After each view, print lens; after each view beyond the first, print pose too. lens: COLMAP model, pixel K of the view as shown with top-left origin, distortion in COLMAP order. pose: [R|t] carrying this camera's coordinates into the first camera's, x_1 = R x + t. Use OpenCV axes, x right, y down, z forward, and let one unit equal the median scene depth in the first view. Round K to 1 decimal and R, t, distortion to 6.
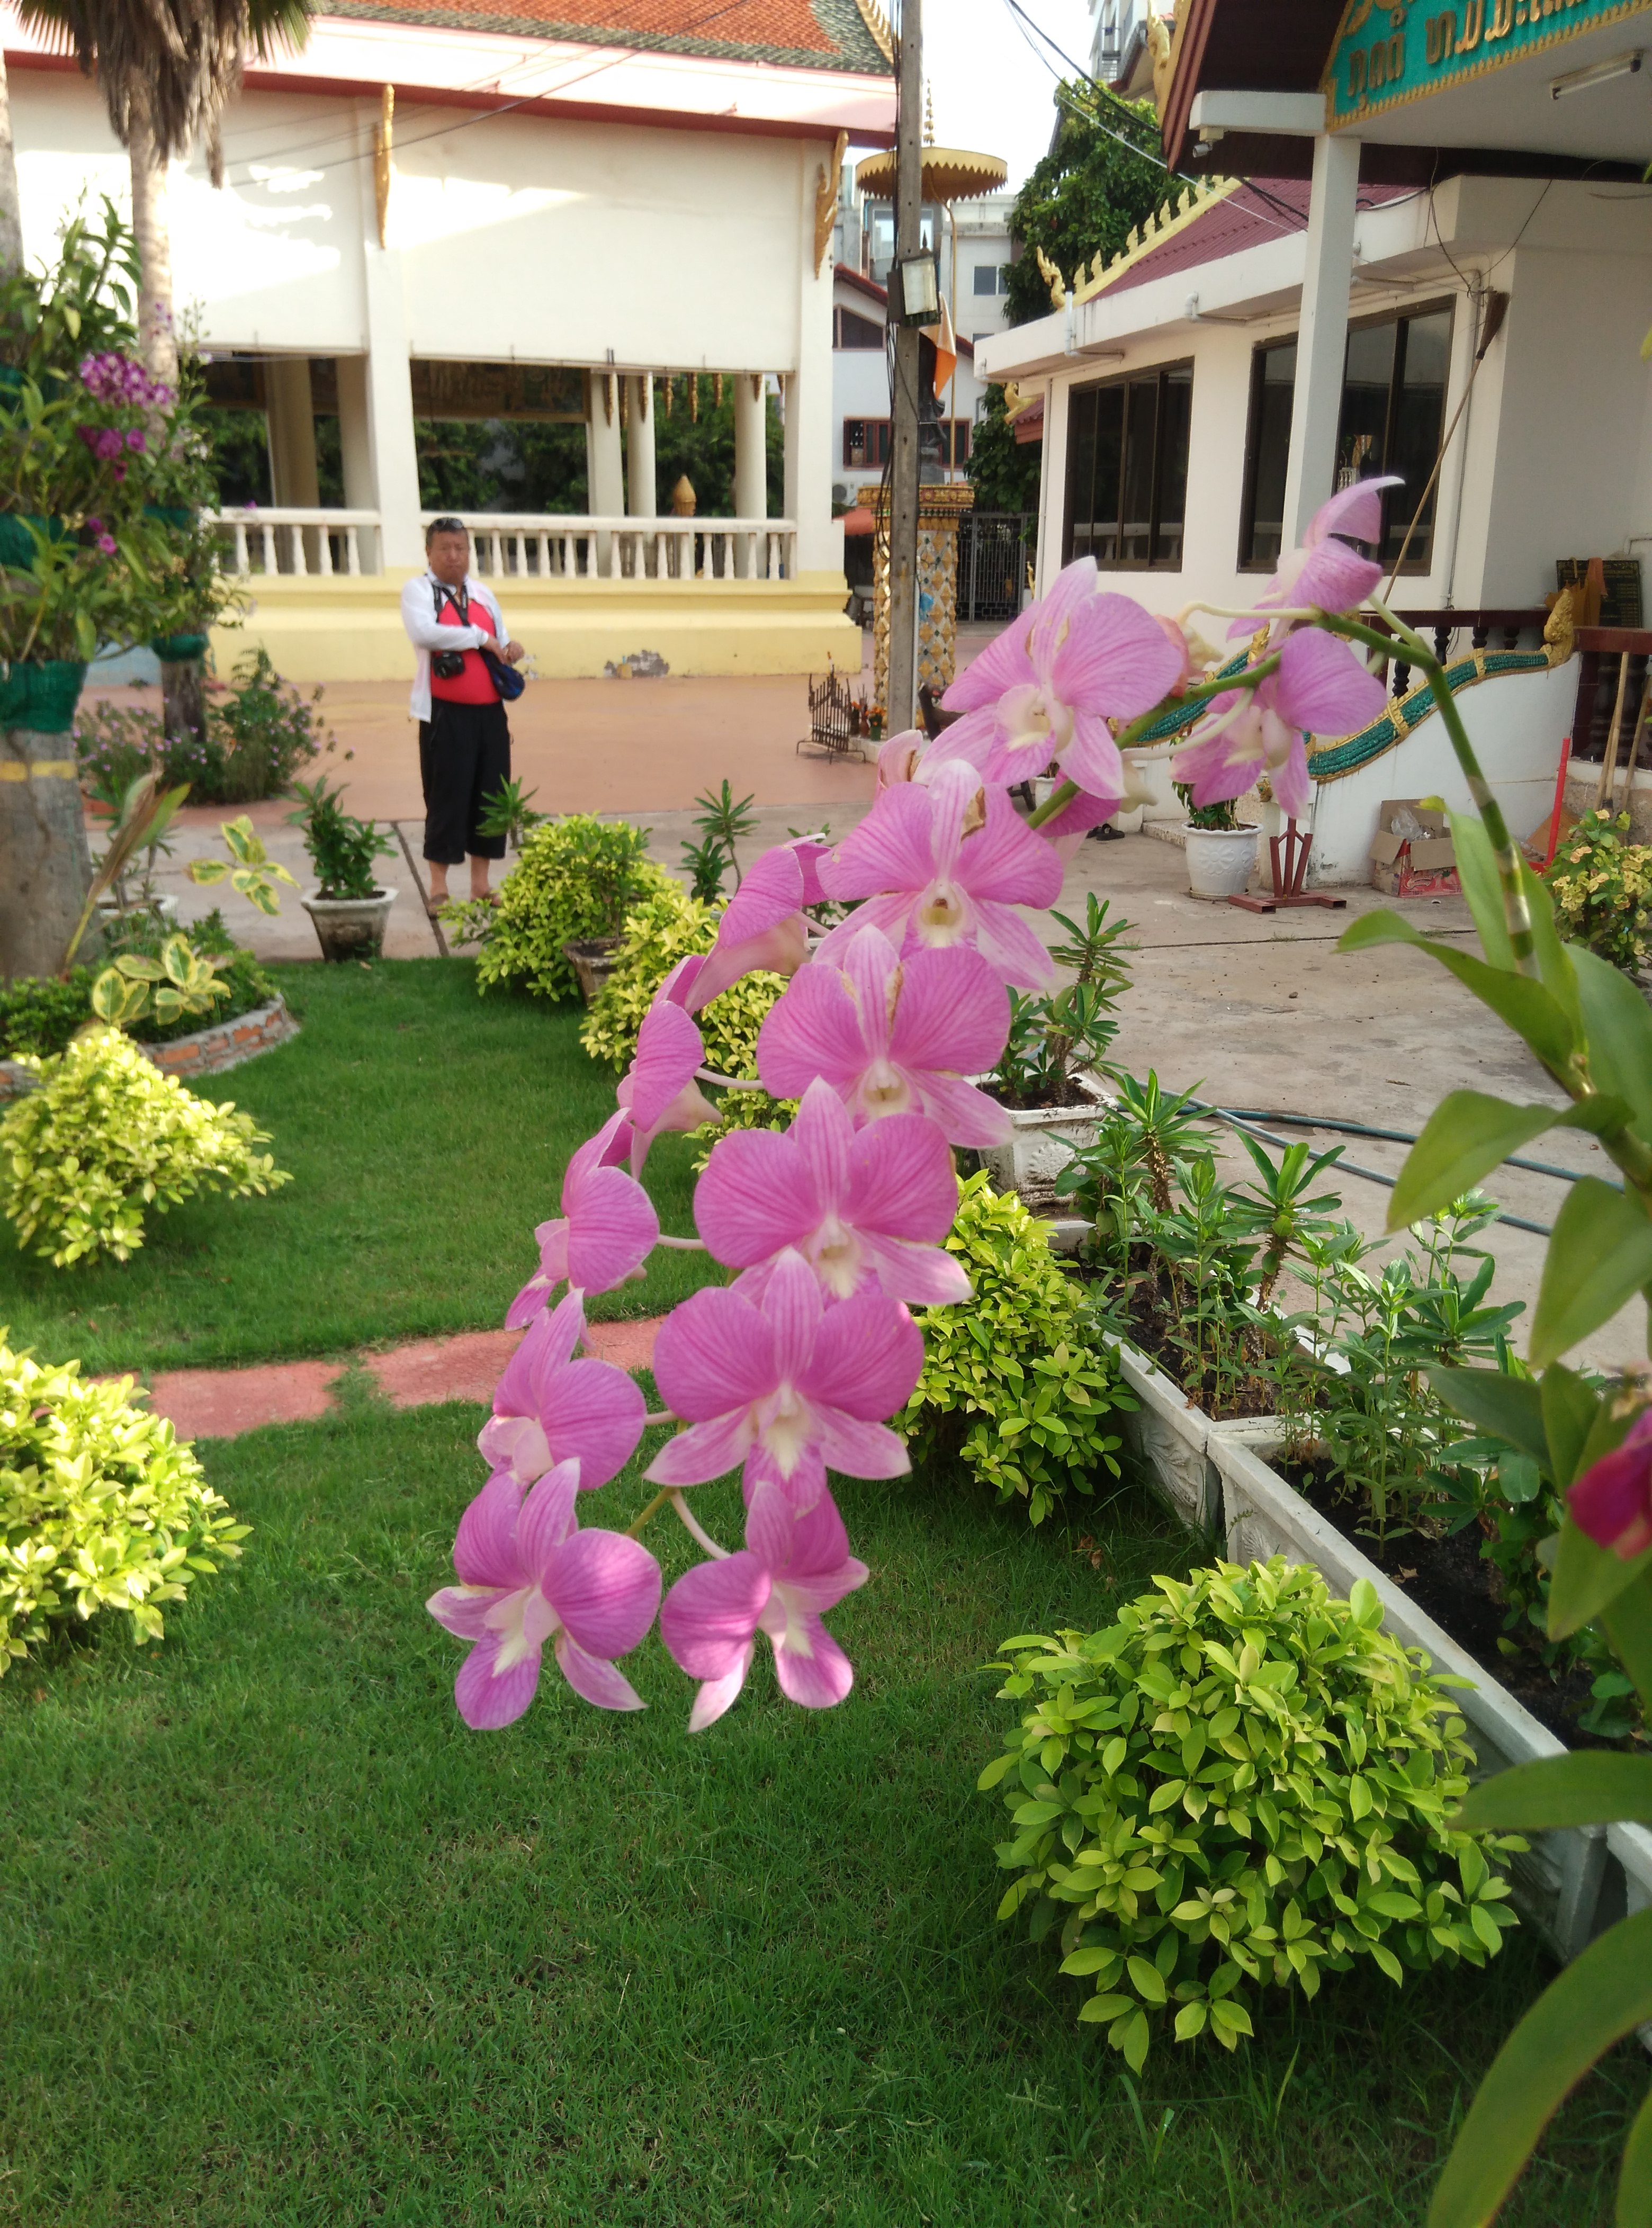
lens RADIAL K [[1831.1, 0, 826.0], [0, 1831.1, 1114.0], [0, 0, 1]] dist [0.126330, -0.246046]
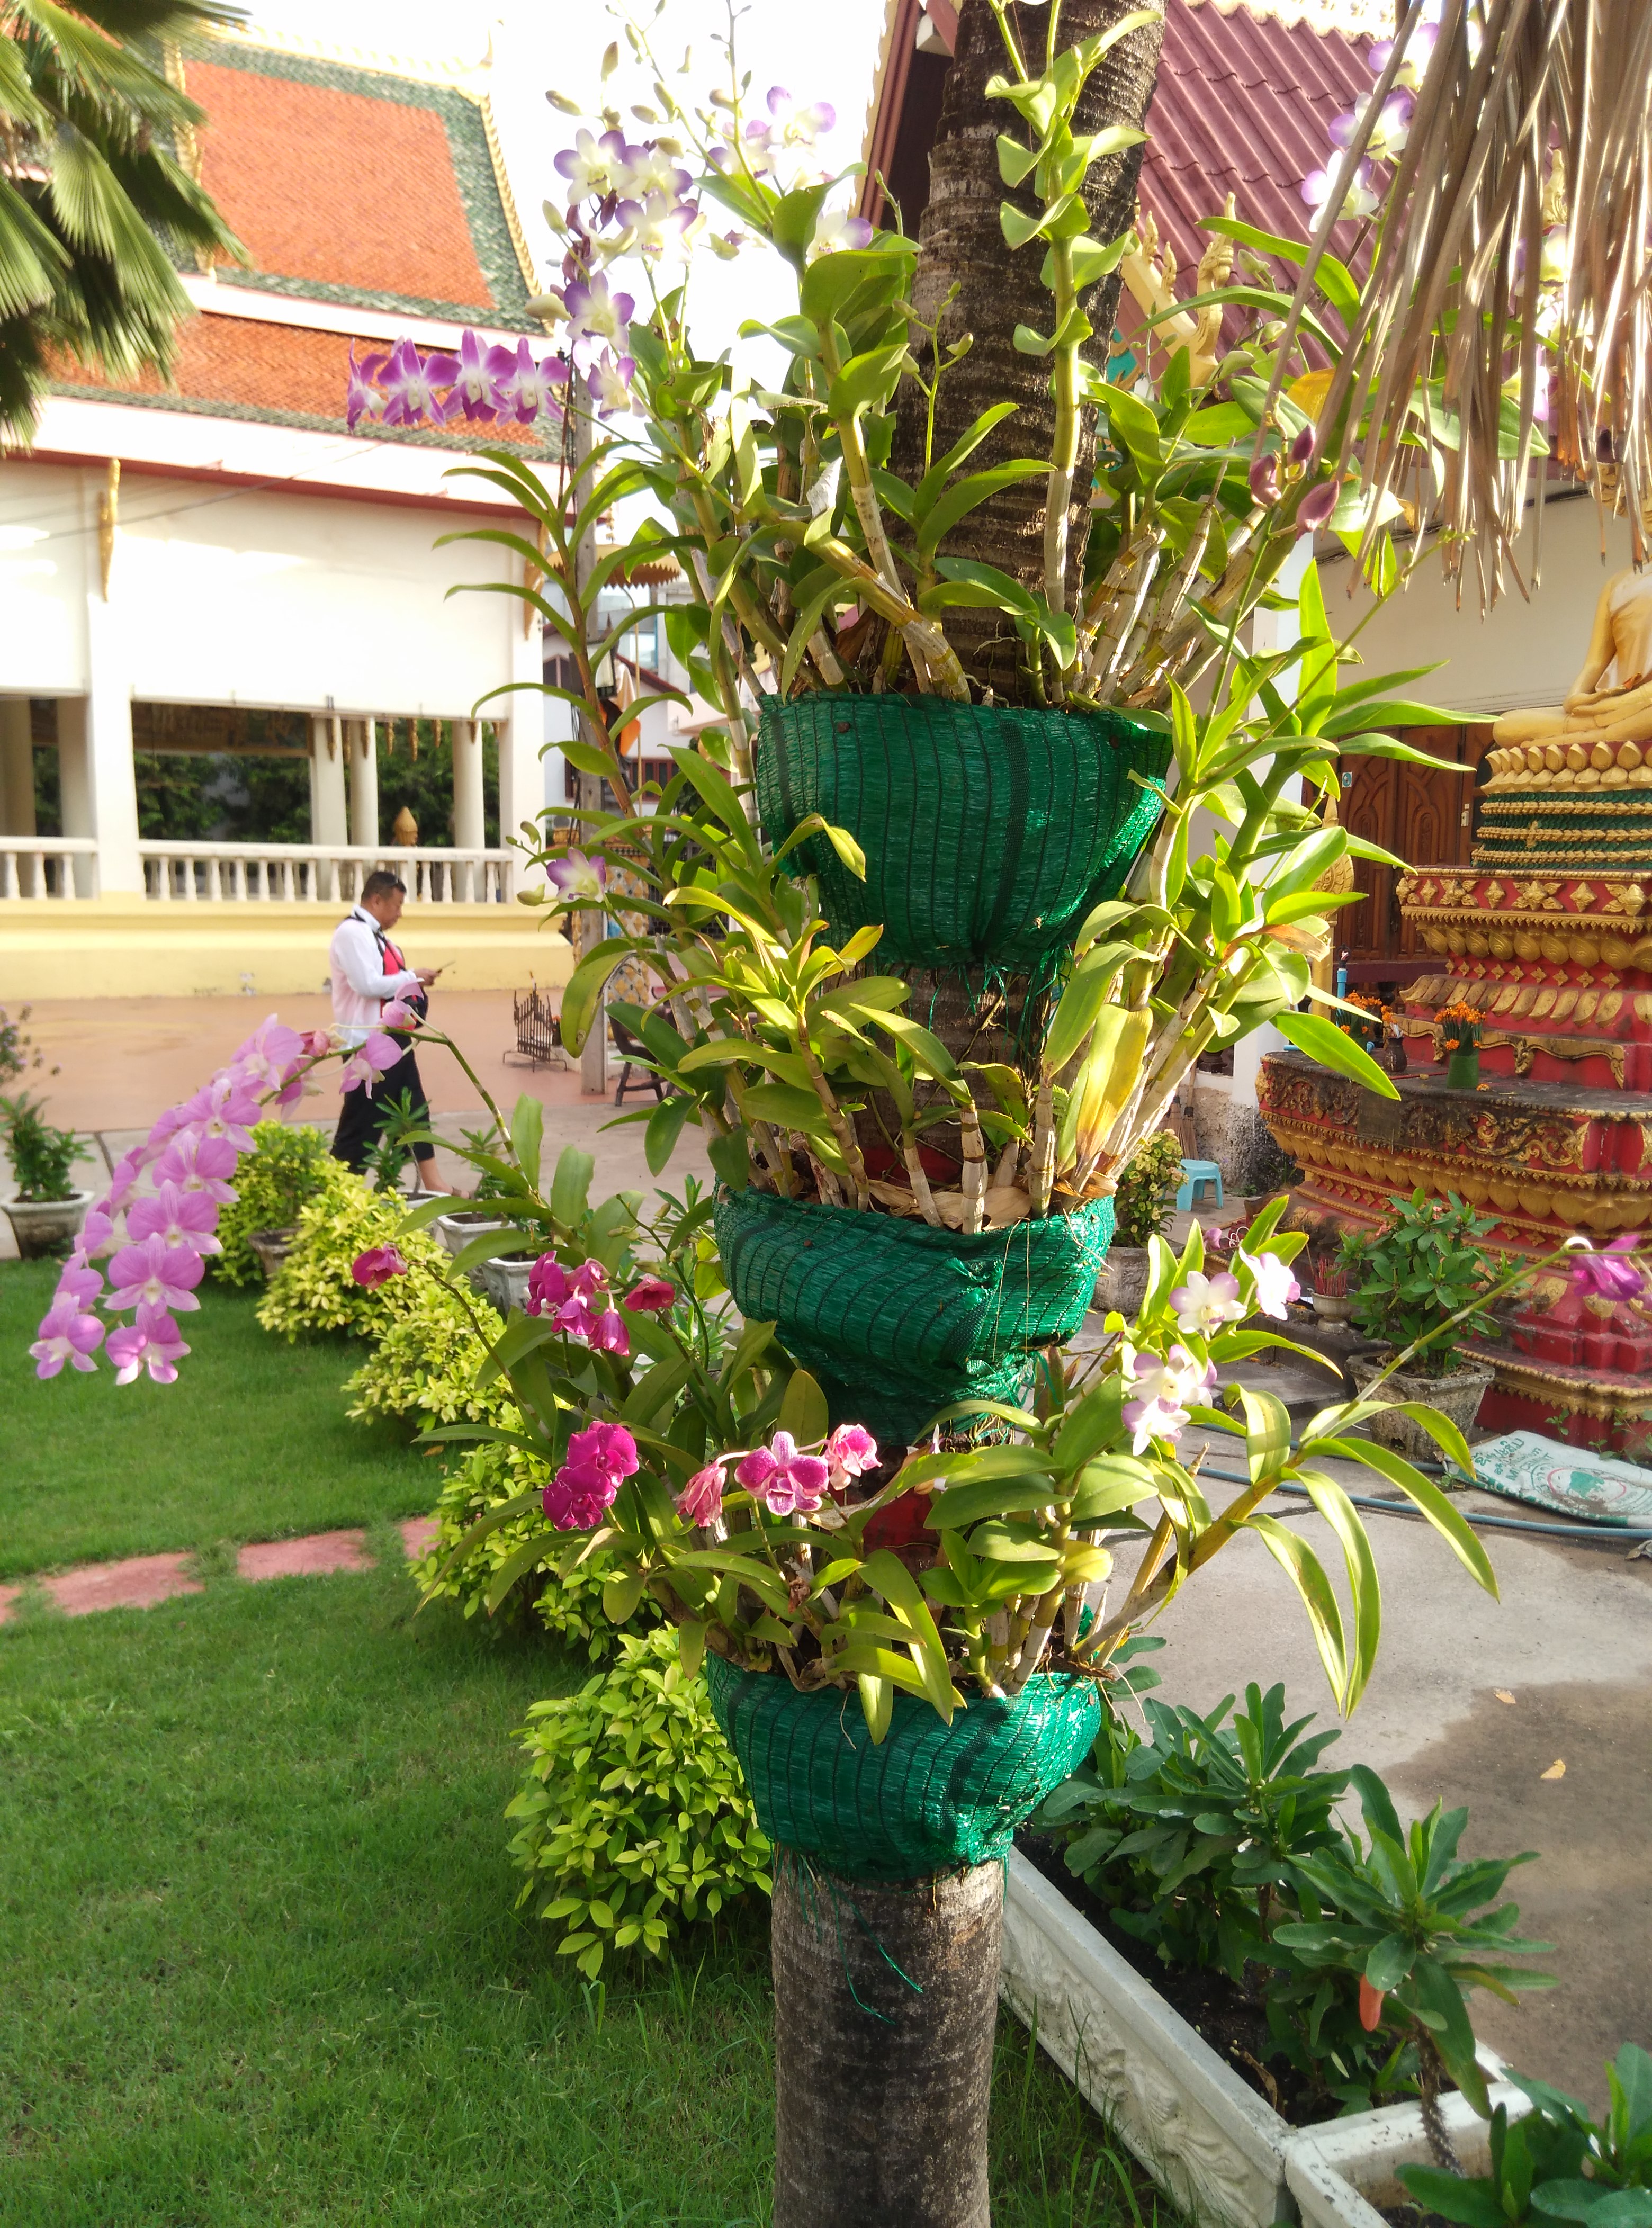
lens RADIAL K [[1819.8, 0, 845.5], [0, 1819.8, 1113.1], [0, 0, 1]] dist [0.126100, -0.251273]
pose [[0.988043, -0.013914, 0.153550, 0.052071], [0.038906, 0.986191, -0.160979, 0.033263], [-0.149189, 0.165029, 0.974940, -0.178719]]
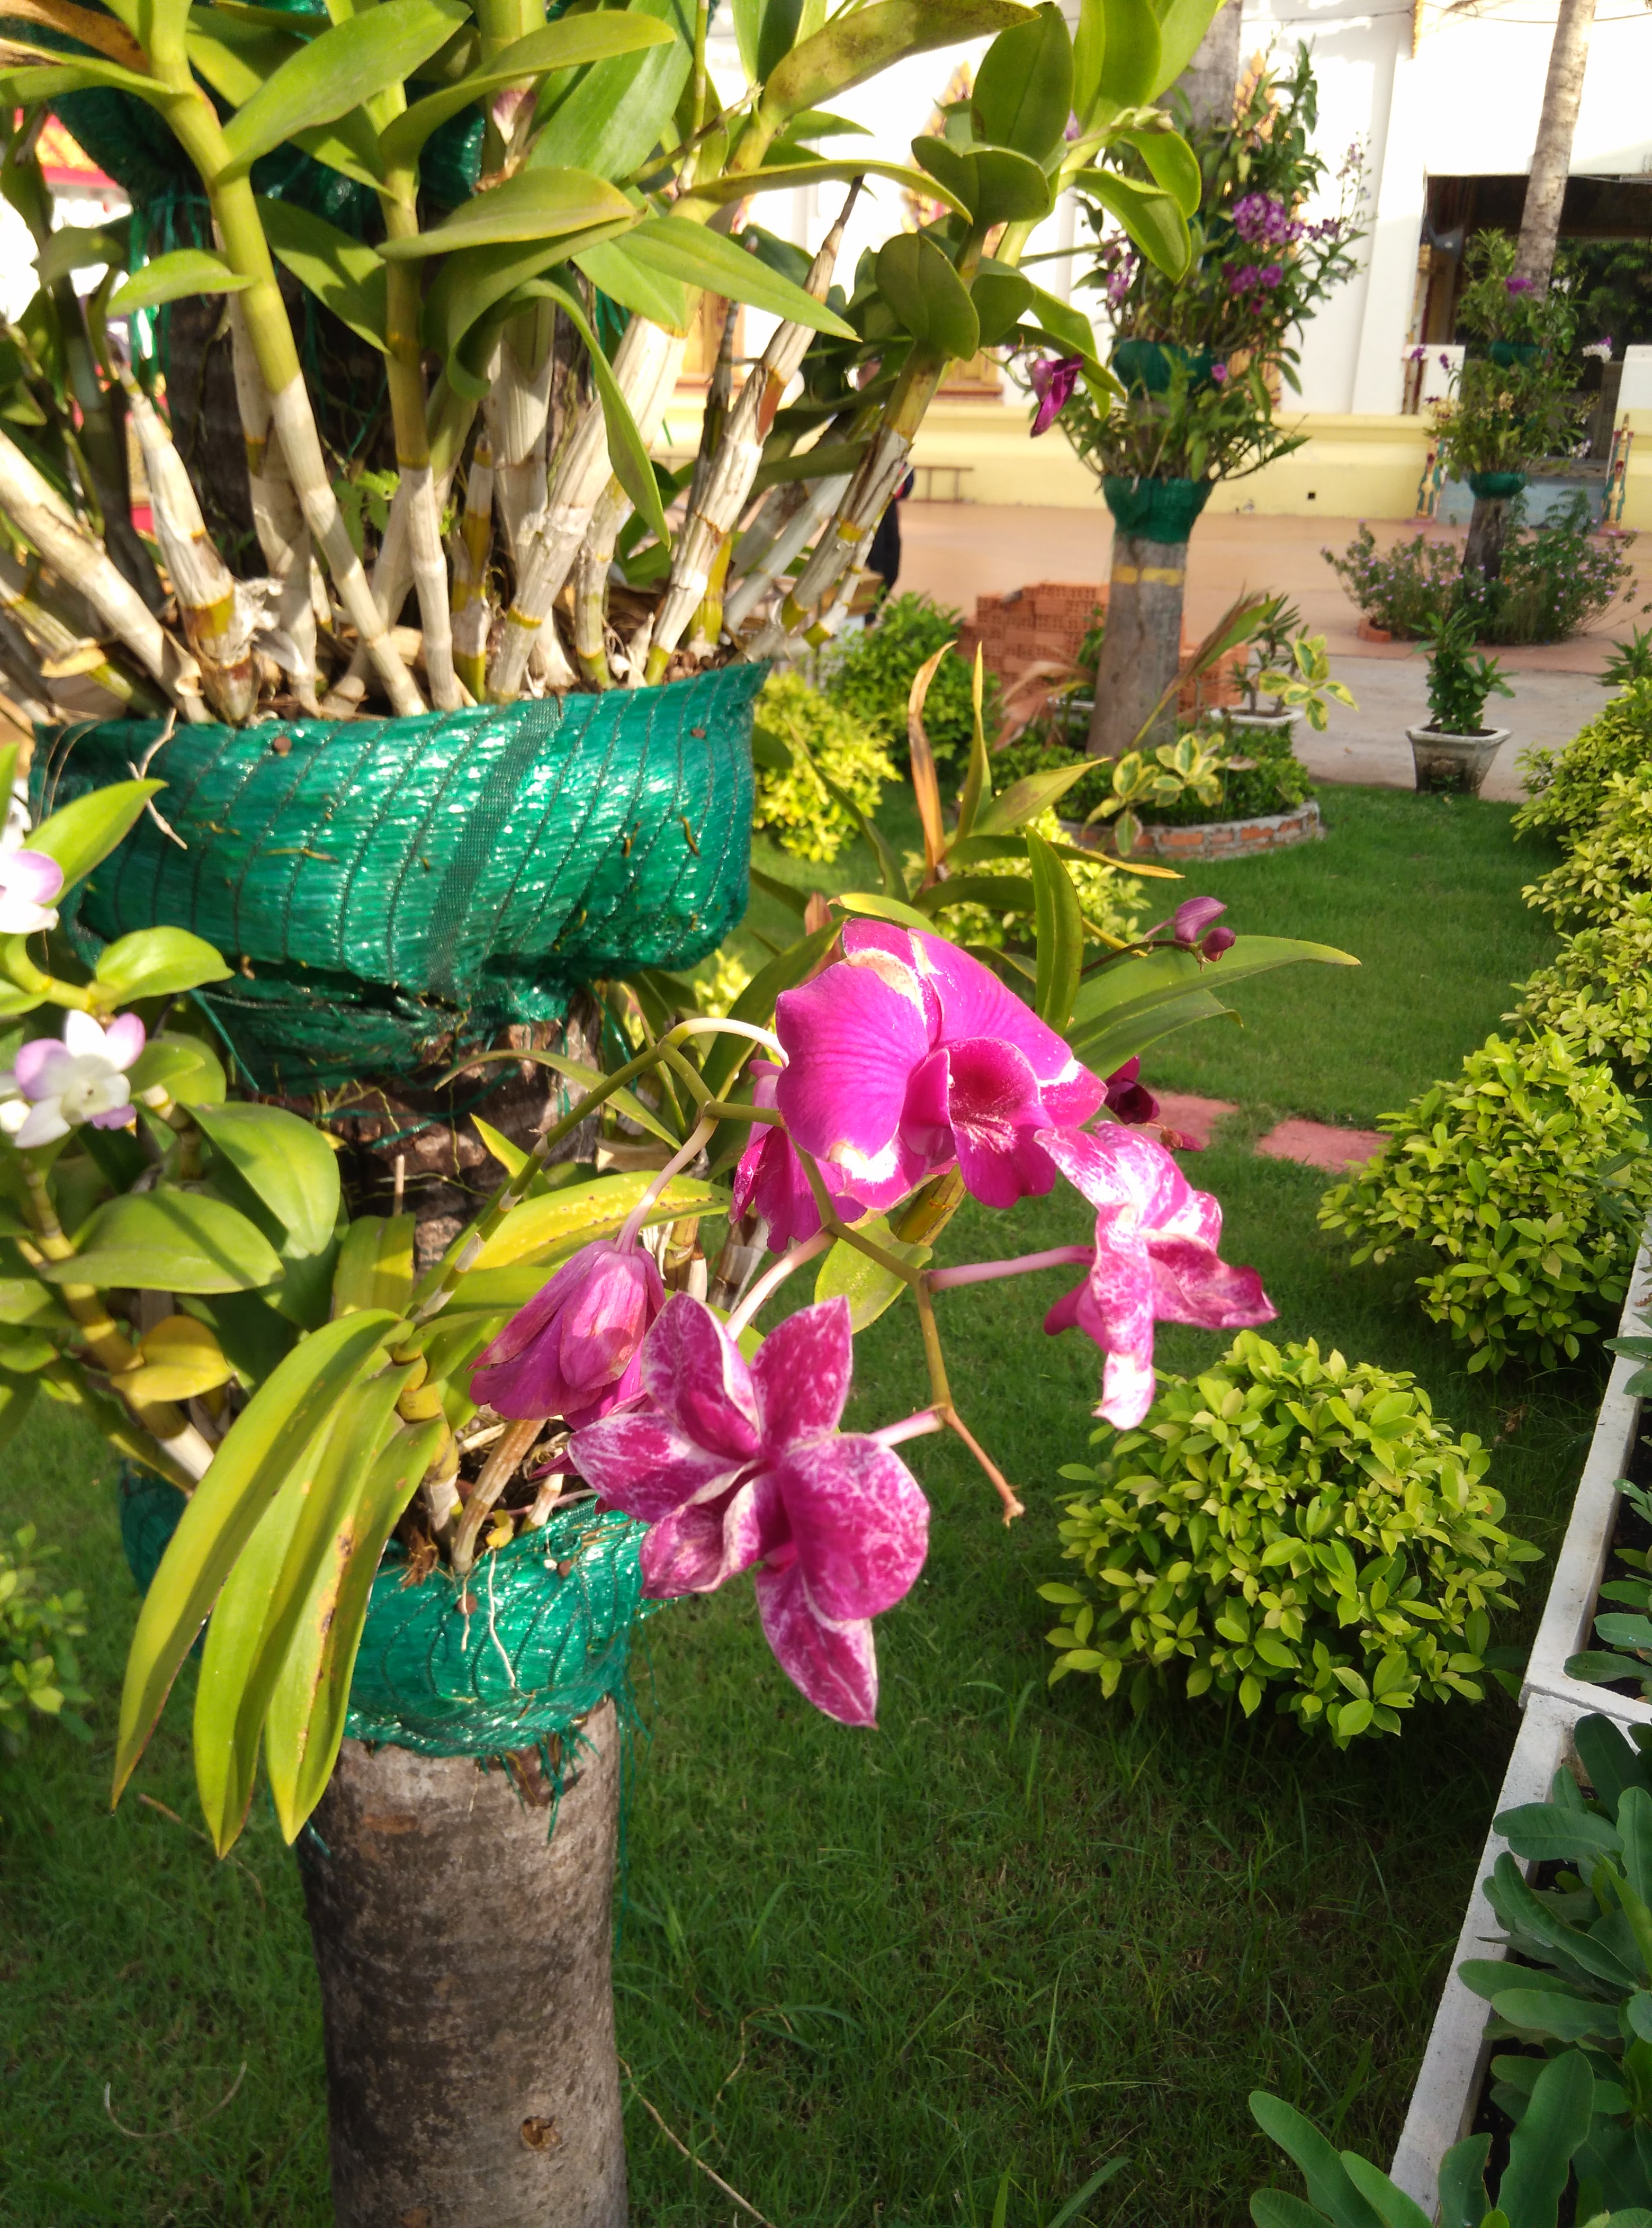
lens RADIAL K [[1831.1, 0, 826.0], [0, 1831.1, 1114.0], [0, 0, 1]] dist [0.126330, -0.246046]
pose [[0.733987, 0.263047, -0.626155, 0.245695], [-0.214670, 0.964539, 0.153563, 0.003916], [0.644345, 0.021703, 0.764427, -0.001132]]
